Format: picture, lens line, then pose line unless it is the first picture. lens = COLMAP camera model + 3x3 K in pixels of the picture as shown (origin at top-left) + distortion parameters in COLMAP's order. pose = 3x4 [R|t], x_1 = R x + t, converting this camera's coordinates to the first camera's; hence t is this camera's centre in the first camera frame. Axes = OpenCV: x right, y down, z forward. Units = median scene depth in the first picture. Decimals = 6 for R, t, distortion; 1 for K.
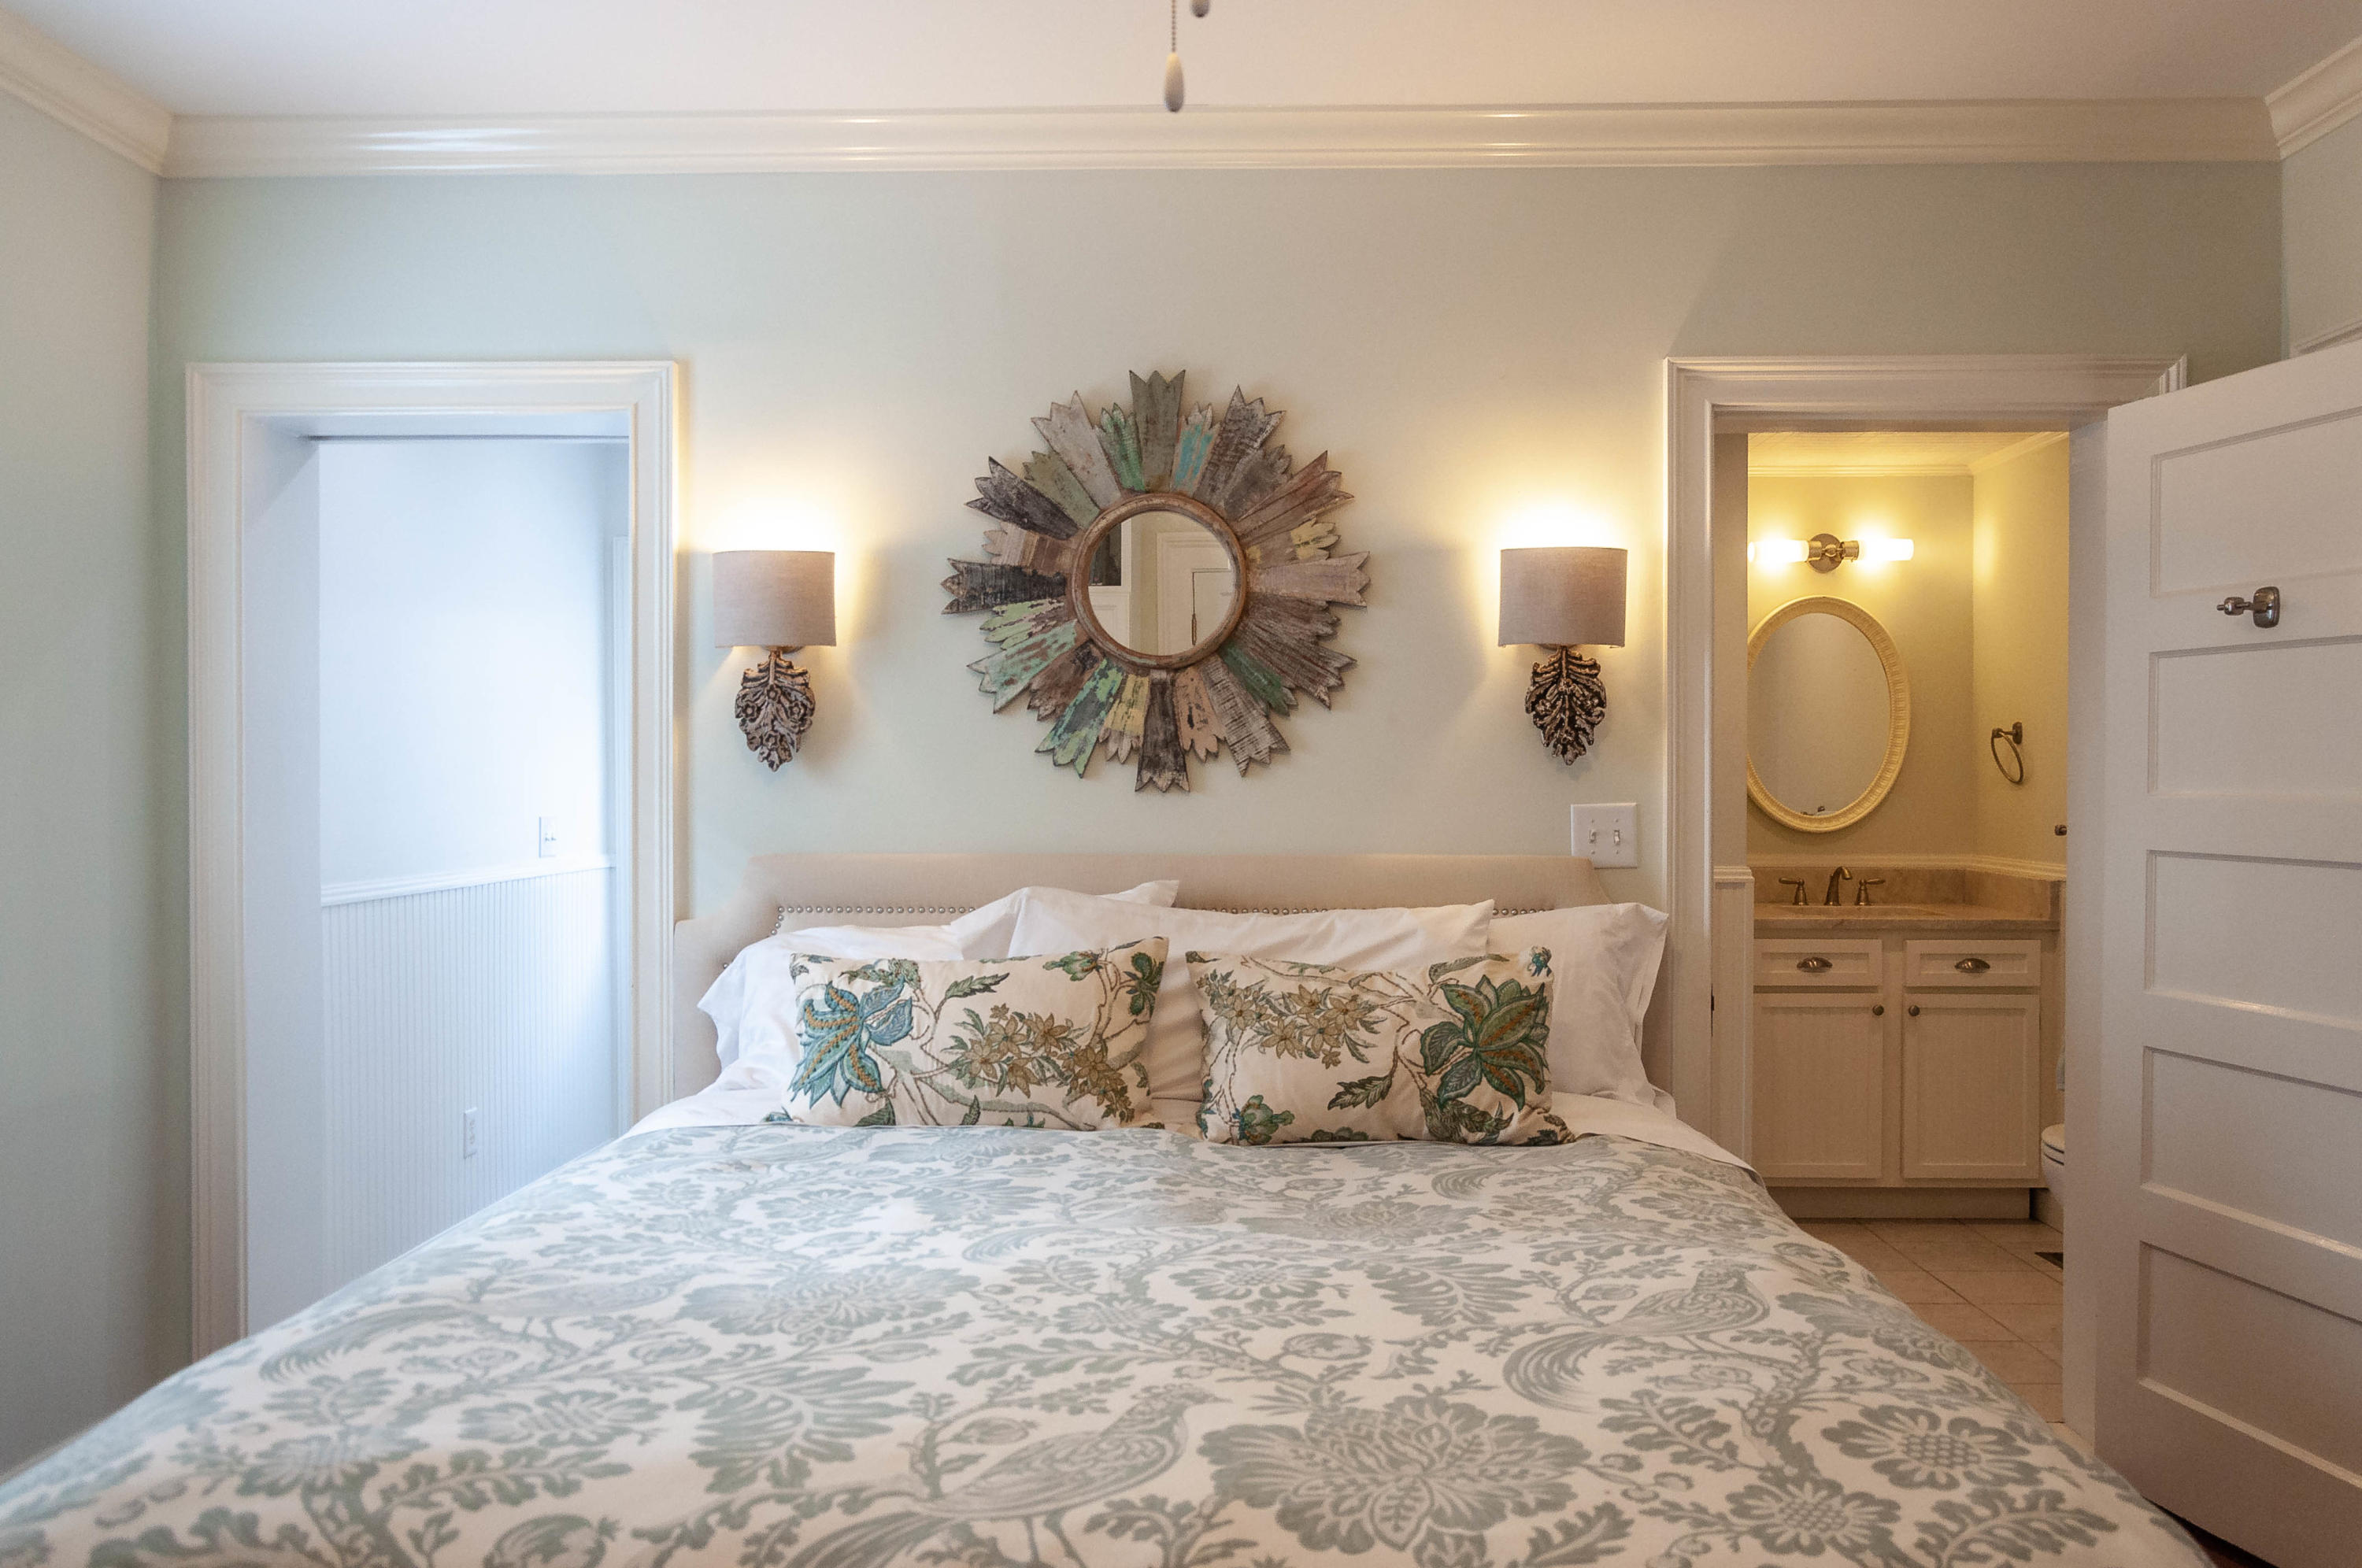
lens RADIAL K [[1794.2, 0, 1192.2], [0, 1794.2, 795.7], [0, 0, 1]] dist [-0.010425, 0.007181]
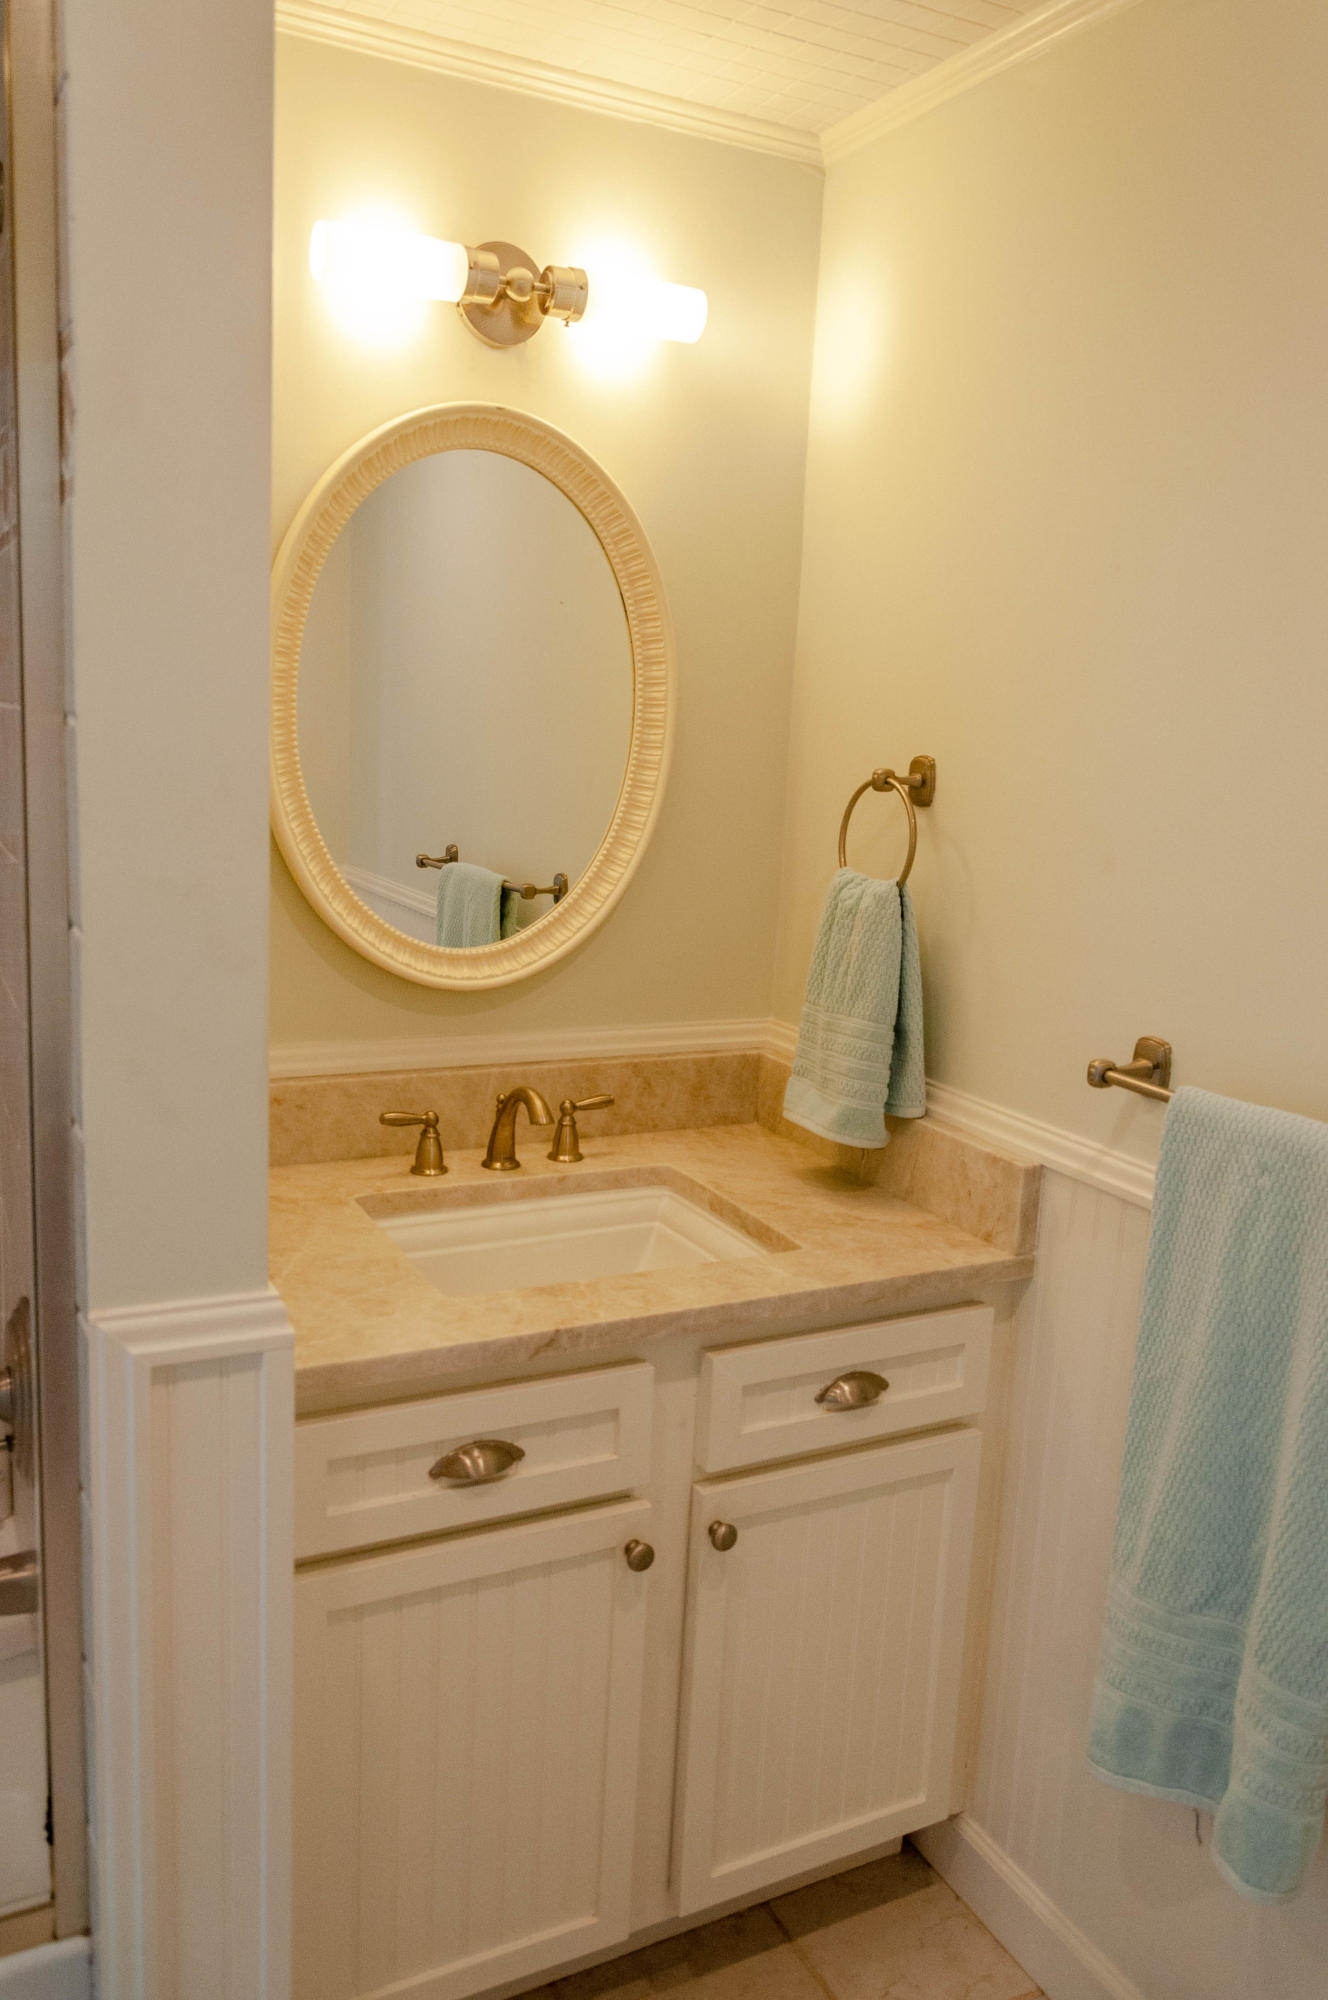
lens RADIAL K [[1519.4, 0, 664.0], [0, 1519.4, 1000.0], [0, 0, 1]] dist [-0.010425, 0.007181]
pose [[0.876805, -0.041189, 0.479079, 0.219721], [-0.045382, 0.984788, 0.167727, -0.039727], [-0.478700, -0.168805, 0.861598, 0.676396]]
